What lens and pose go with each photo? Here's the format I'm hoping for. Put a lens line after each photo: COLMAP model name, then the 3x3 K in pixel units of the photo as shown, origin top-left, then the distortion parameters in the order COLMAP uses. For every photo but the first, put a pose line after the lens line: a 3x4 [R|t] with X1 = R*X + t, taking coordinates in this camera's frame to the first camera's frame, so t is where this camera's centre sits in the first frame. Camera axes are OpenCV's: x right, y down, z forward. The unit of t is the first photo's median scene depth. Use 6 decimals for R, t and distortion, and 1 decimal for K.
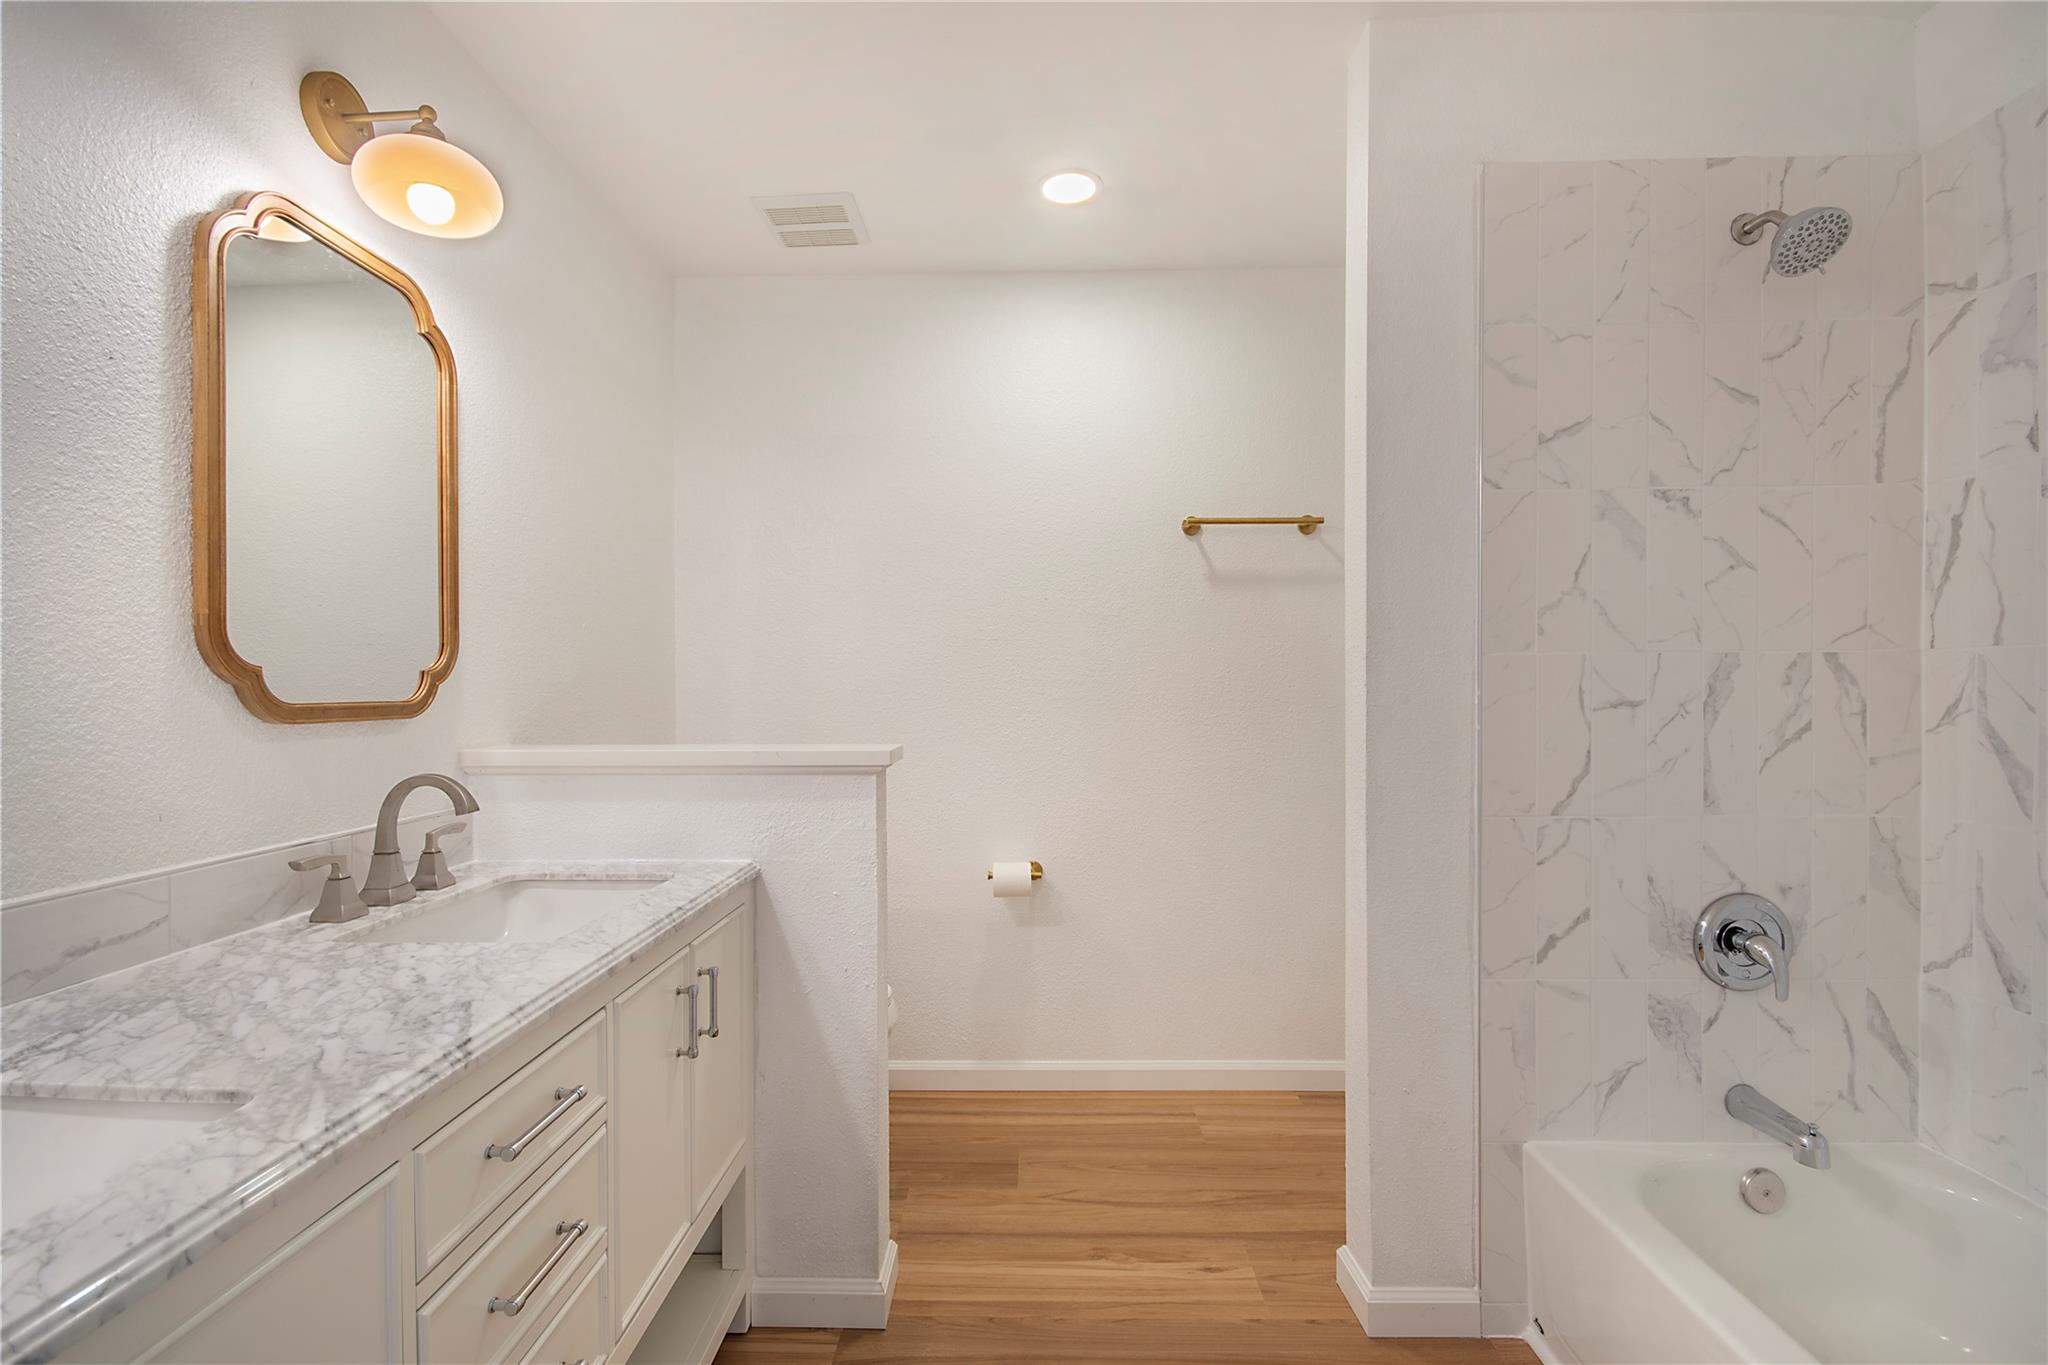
lens RADIAL K [[918.6, 0, 1023.7], [0, 918.6, 684.7], [0, 0, 1]] dist [0.008259, -0.000945]
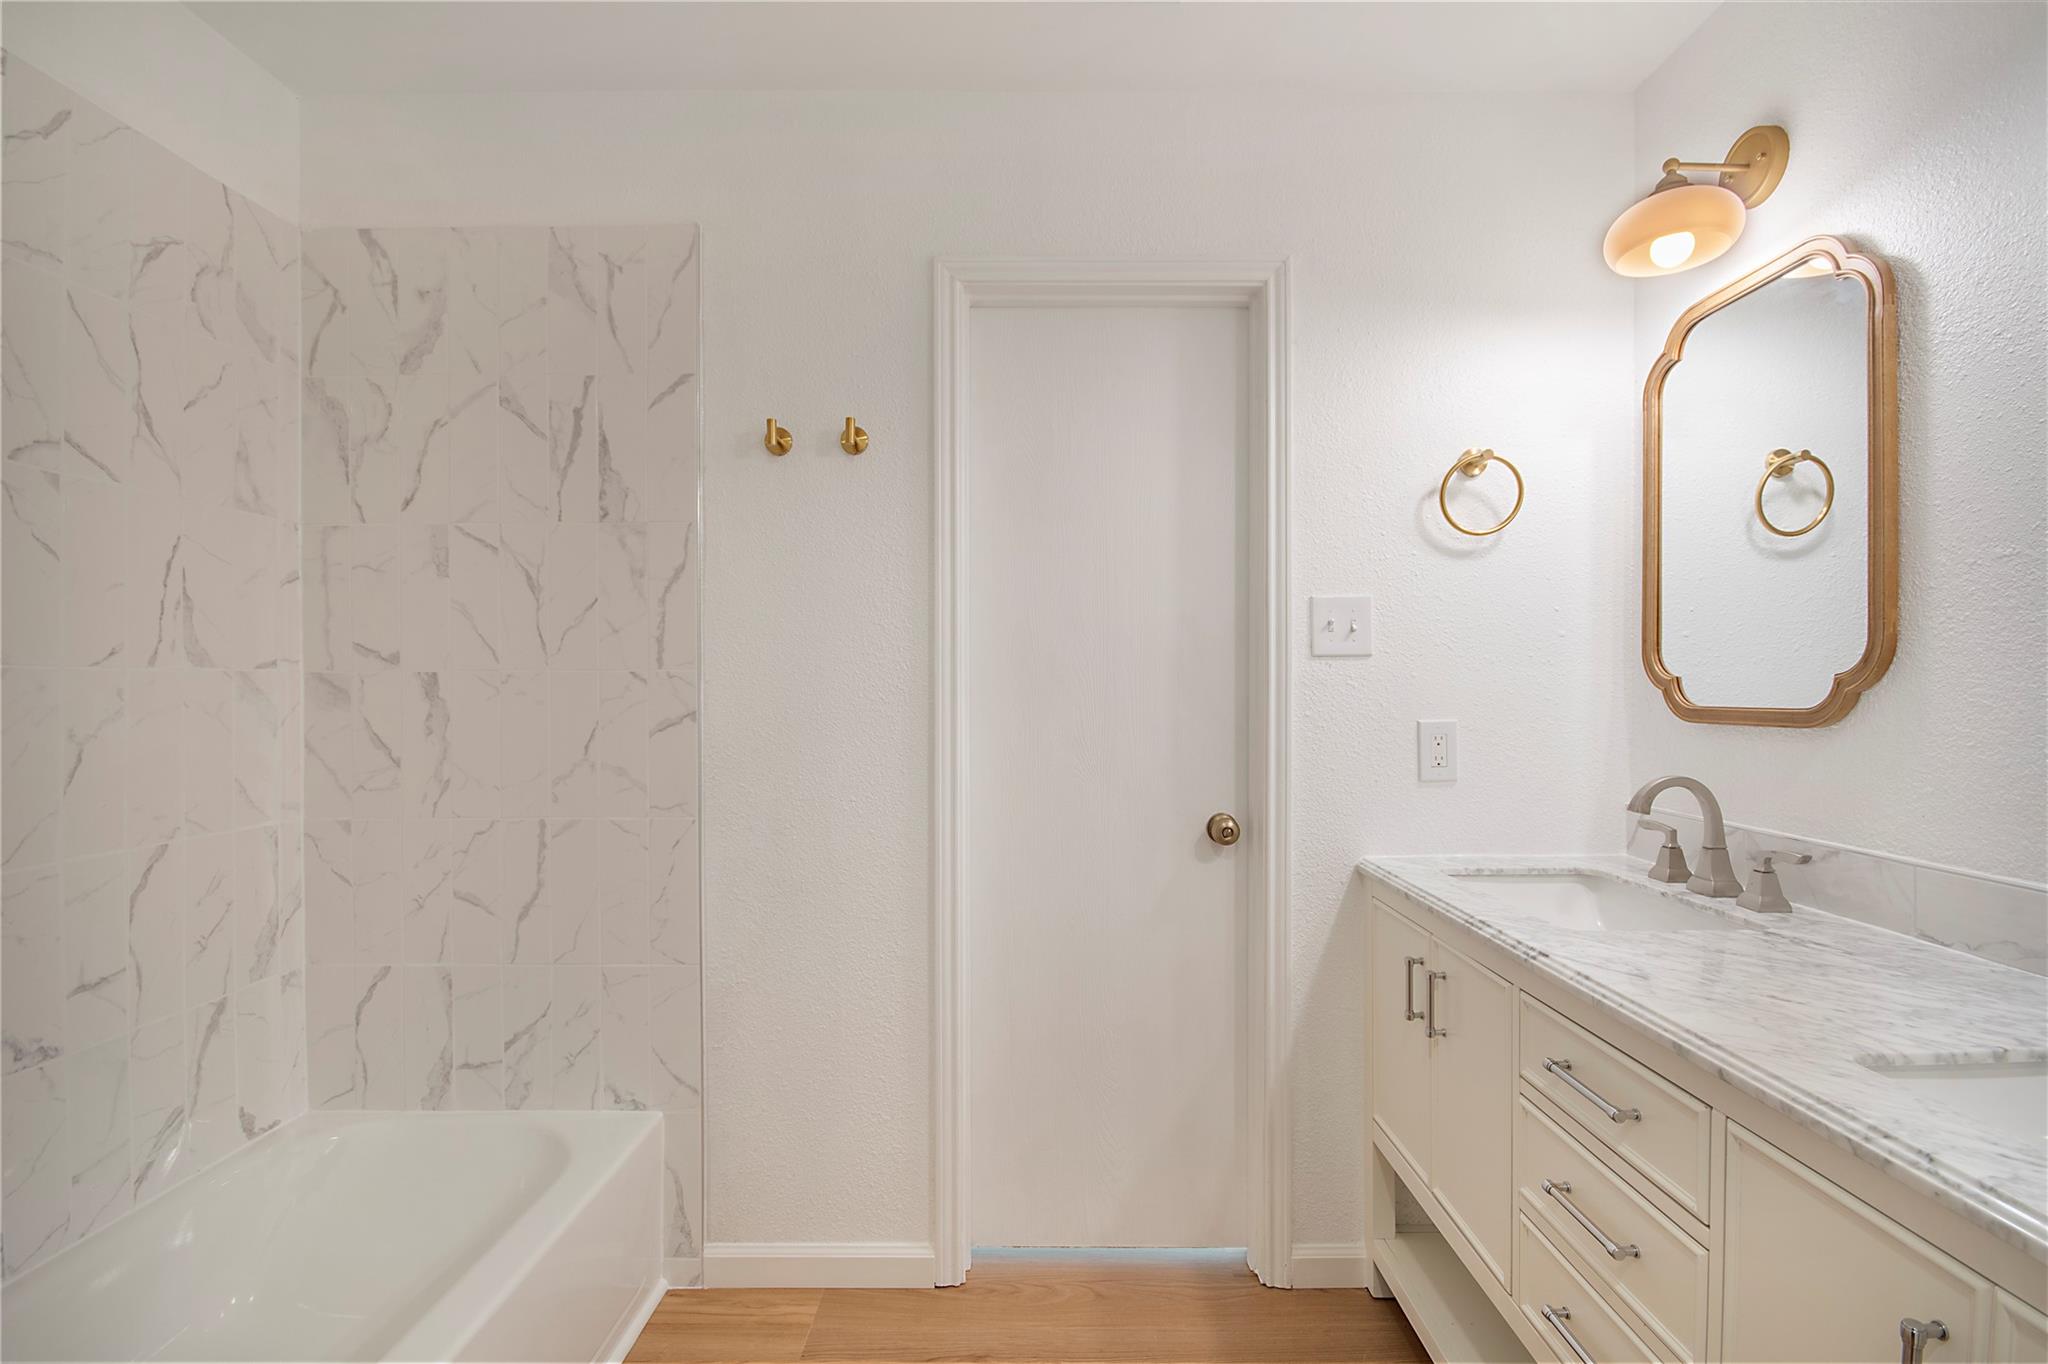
lens RADIAL K [[918.6, 0, 1027.2], [0, 918.6, 687.8], [0, 0, 1]] dist [0.008259, -0.000945]
pose [[-0.999984, -0.003304, -0.004633, 0.142322], [-0.003317, 0.999990, 0.002975, -0.005738], [0.004623, 0.002990, -0.999985, 2.044199]]
